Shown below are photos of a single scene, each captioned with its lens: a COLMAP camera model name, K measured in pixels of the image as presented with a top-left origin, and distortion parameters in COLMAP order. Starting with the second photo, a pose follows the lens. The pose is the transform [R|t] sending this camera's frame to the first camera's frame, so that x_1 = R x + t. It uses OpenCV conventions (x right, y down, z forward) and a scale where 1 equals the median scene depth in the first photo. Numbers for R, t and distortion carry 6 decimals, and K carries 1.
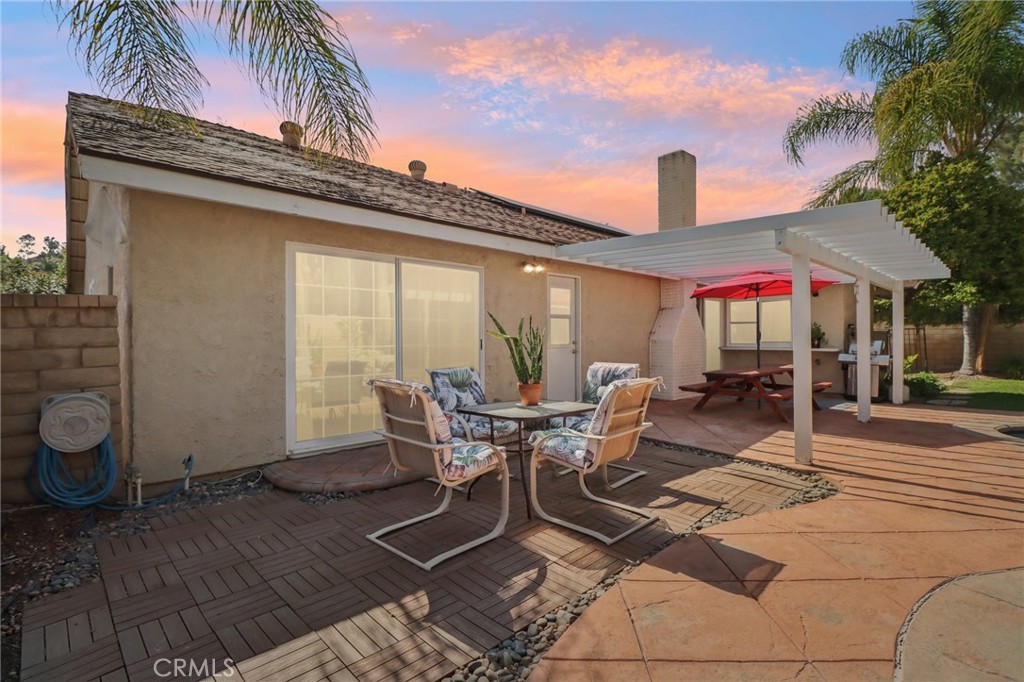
lens RADIAL K [[480.2, 0, 516.3], [0, 480.2, 333.5], [0, 0, 1]] dist [0.000070, -0.012243]
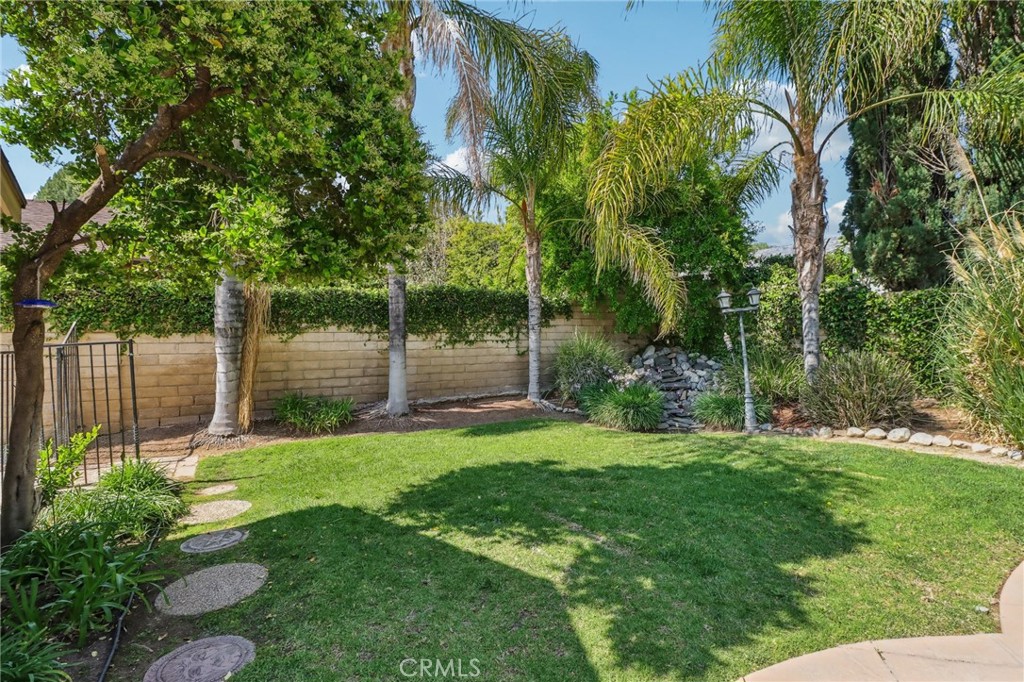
lens RADIAL K [[480.2, 0, 516.3], [0, 480.2, 333.5], [0, 0, 1]] dist [0.000070, -0.012243]
pose [[0.223222, 0.015334, 0.974647, 0.531335], [-0.002196, 0.999882, -0.015228, -0.013077], [-0.974765, 0.001259, 0.223230, 0.591728]]
